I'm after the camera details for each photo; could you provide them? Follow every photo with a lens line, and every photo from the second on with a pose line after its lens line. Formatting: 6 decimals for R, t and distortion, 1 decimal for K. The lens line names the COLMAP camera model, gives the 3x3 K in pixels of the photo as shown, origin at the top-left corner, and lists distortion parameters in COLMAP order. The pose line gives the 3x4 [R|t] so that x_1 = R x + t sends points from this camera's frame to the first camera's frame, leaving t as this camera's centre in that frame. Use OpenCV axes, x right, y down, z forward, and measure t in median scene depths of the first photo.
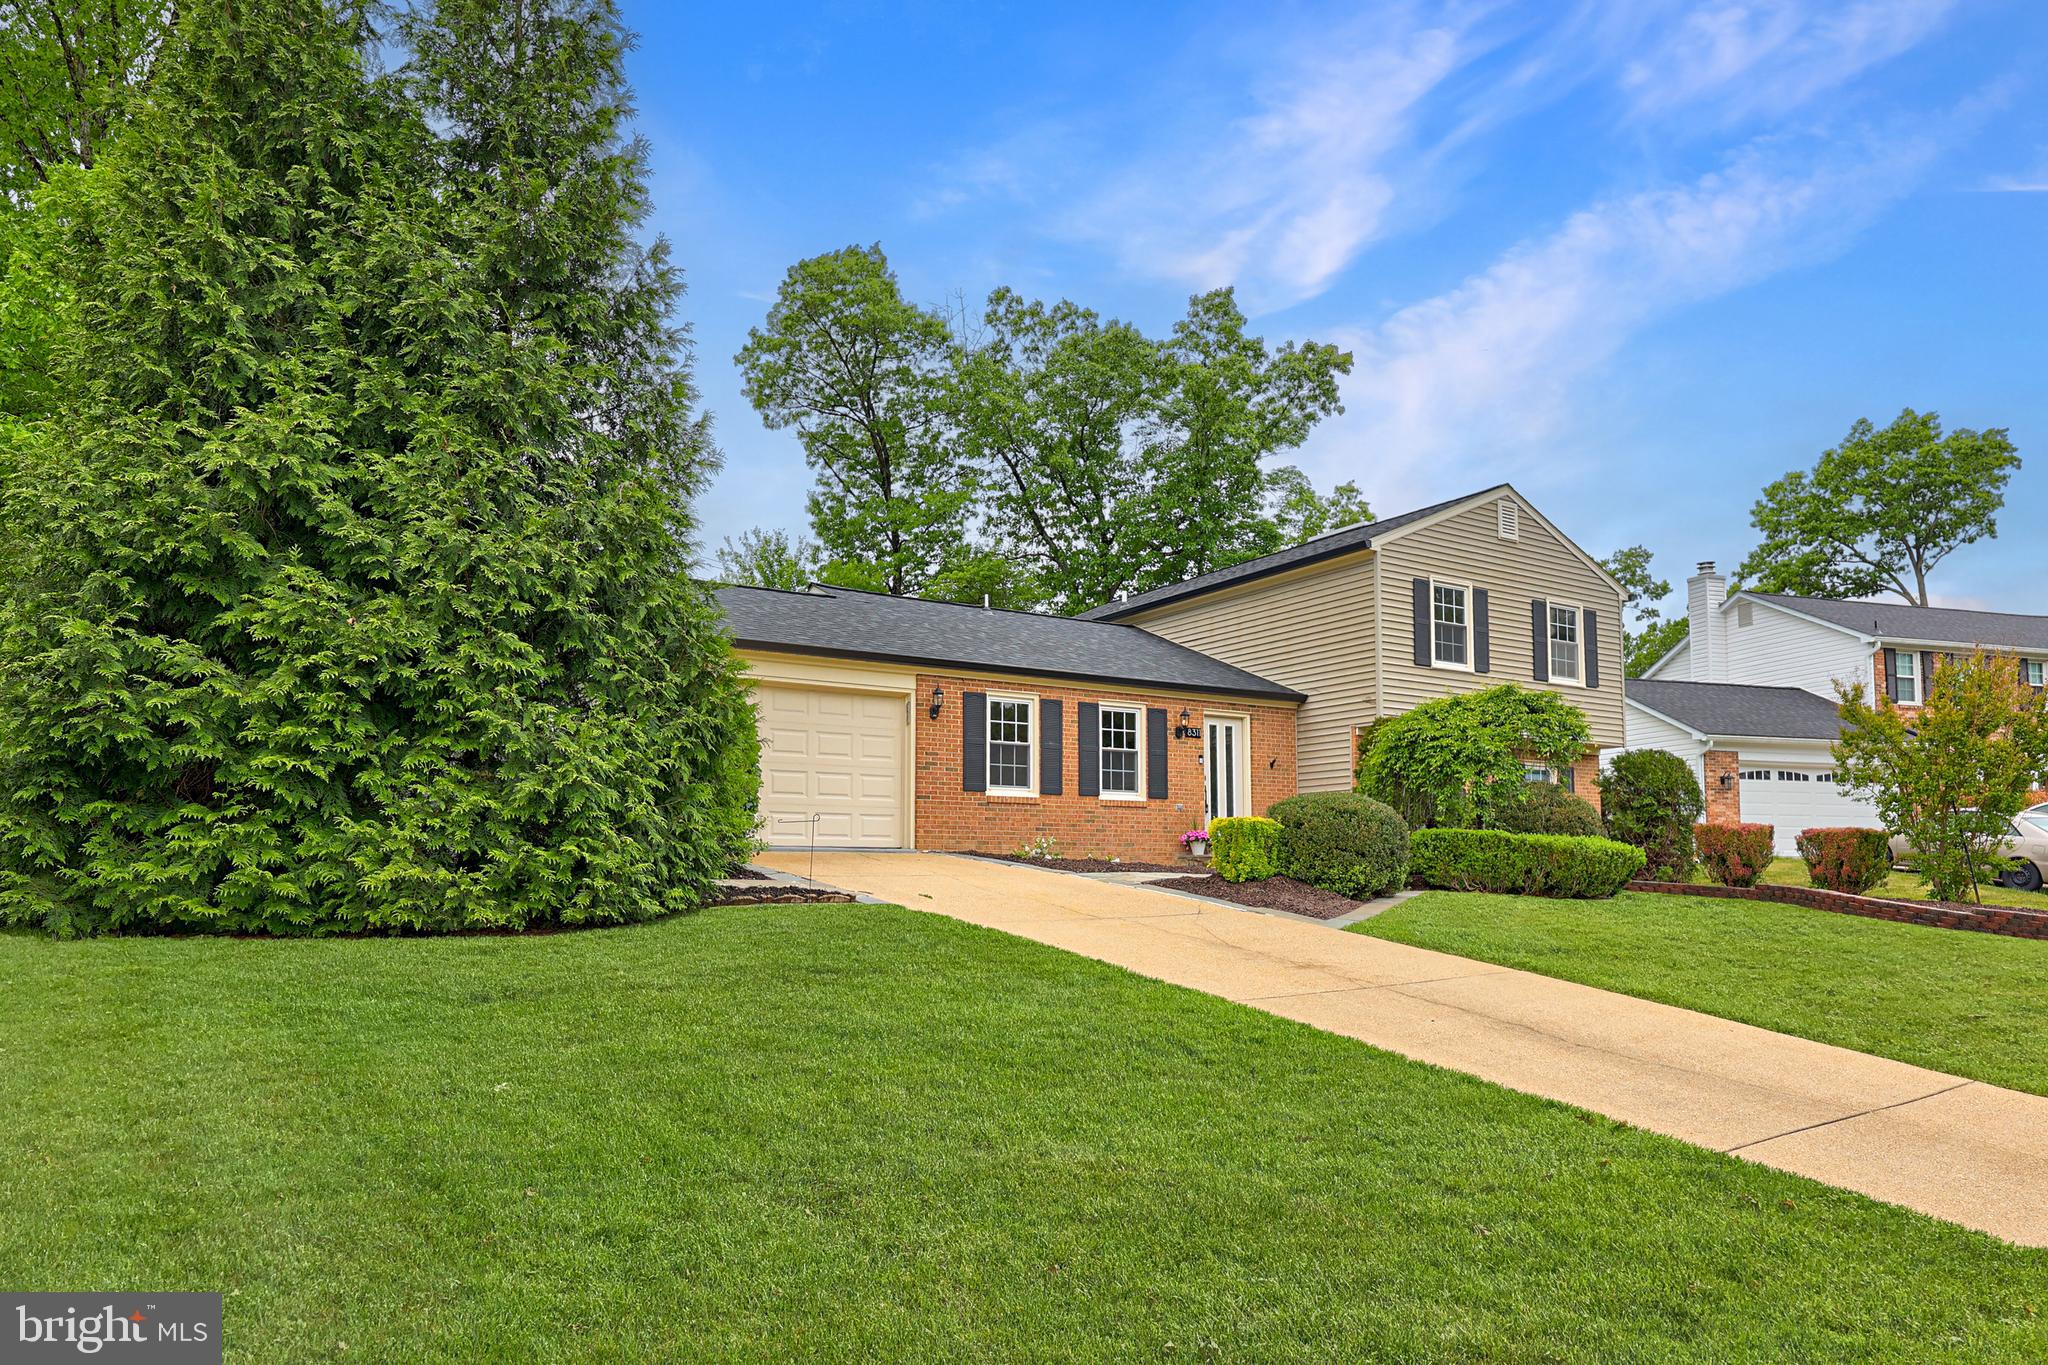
lens RADIAL K [[1253.1, 0, 1024.0], [0, 1253.1, 682.5], [0, 0, 1]] dist [-0.031346, -0.000276]
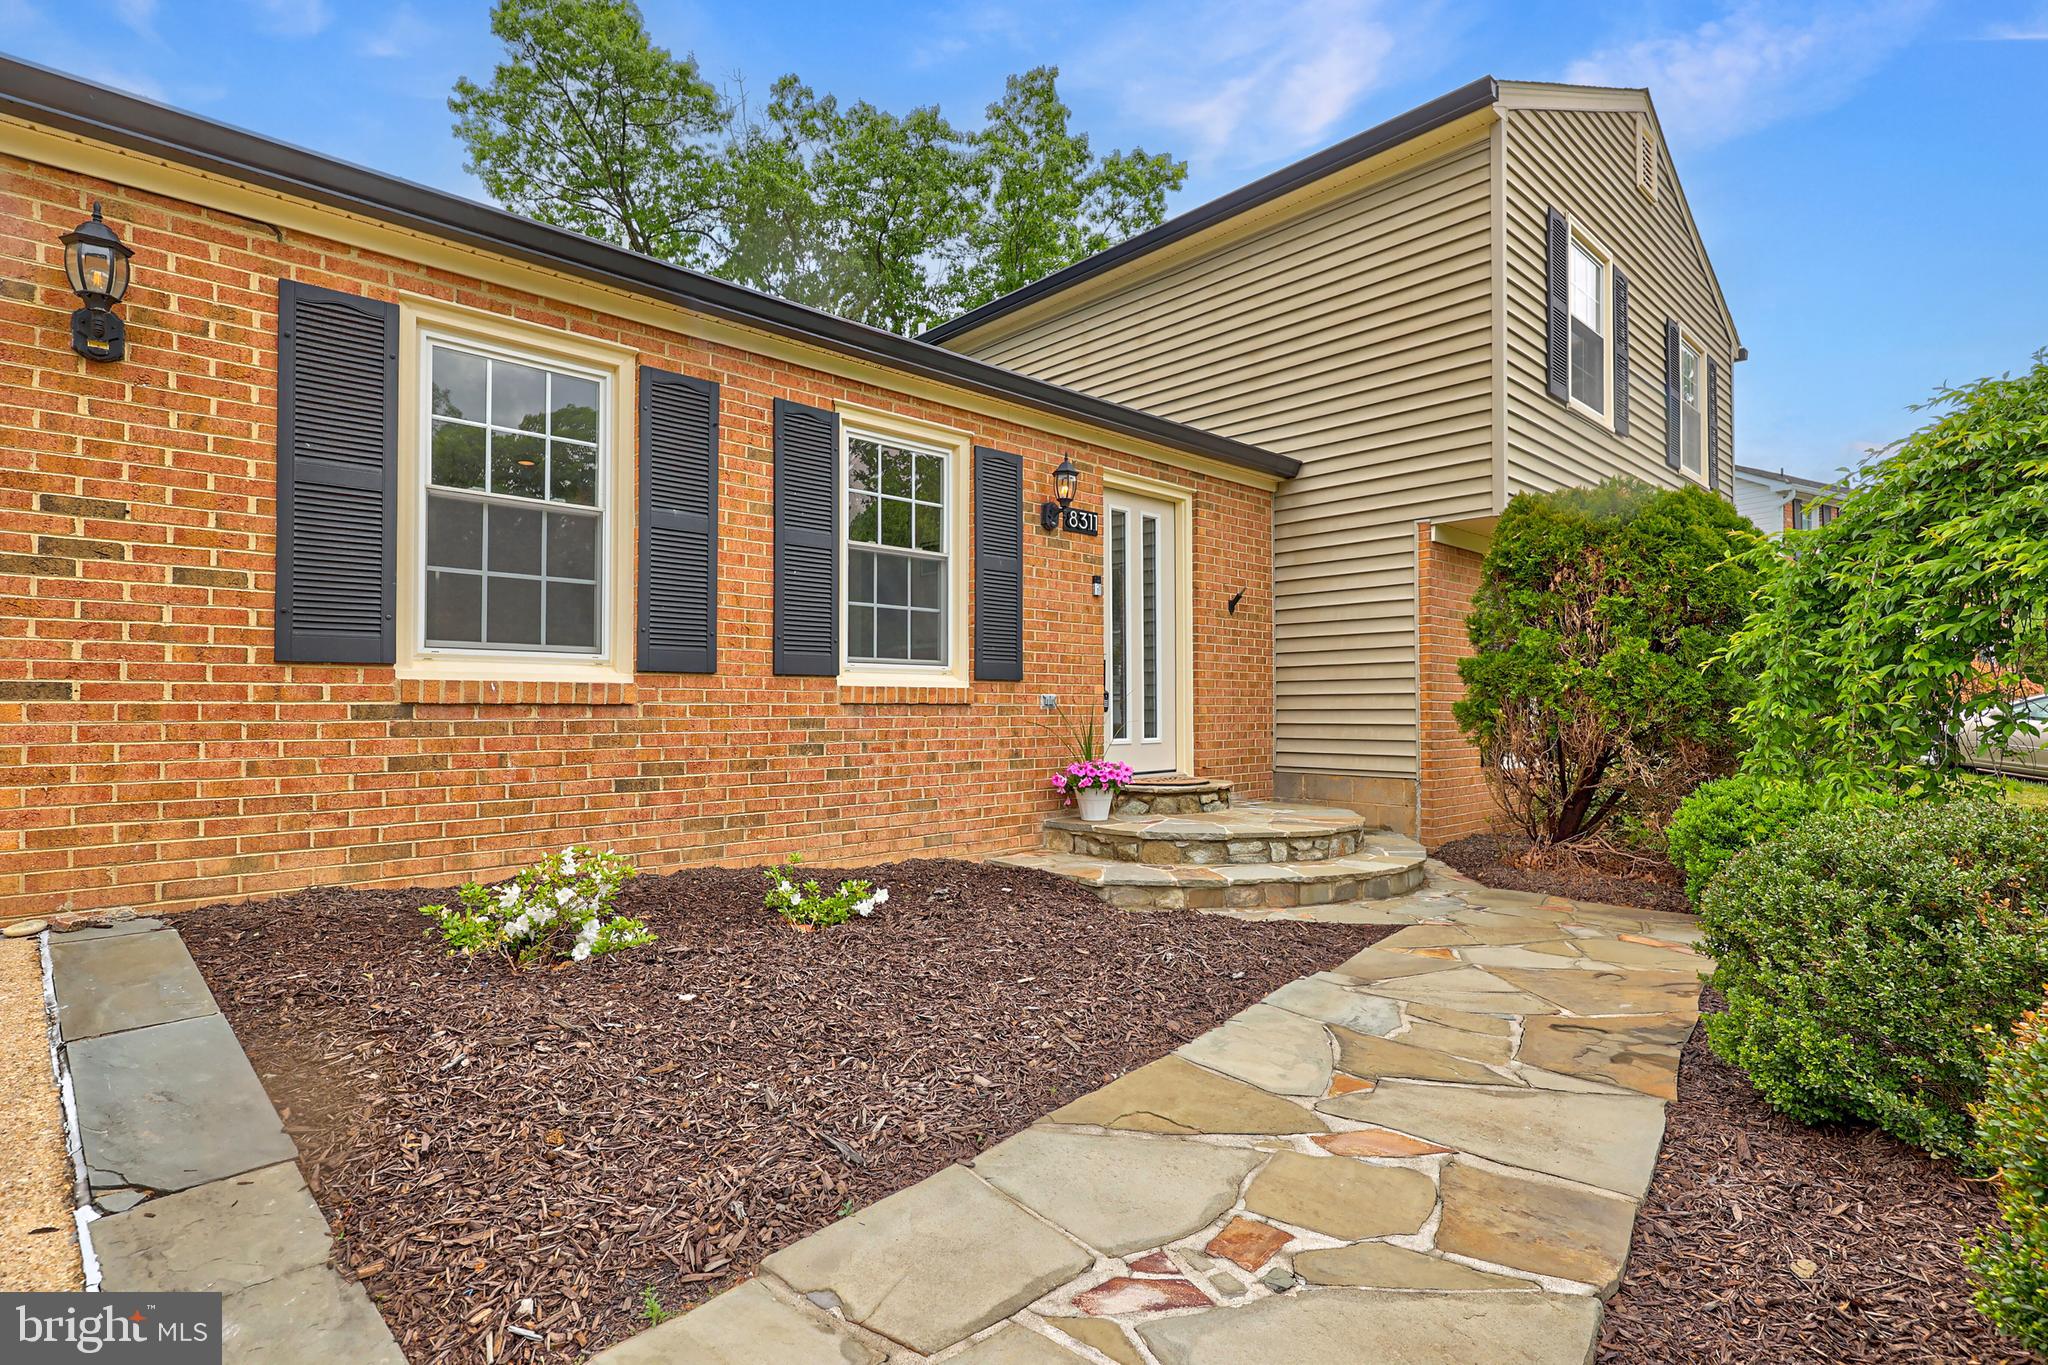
lens RADIAL K [[1004.7, 0, 1024.0], [0, 1004.7, 682.5], [0, 0, 1]] dist [0.000835, 0.000078]
pose [[0.984571, -0.000331, 0.174985, 0.059072], [-0.019820, 0.993352, 0.113395, 0.056491], [-0.173859, -0.115114, 0.978019, 0.680288]]
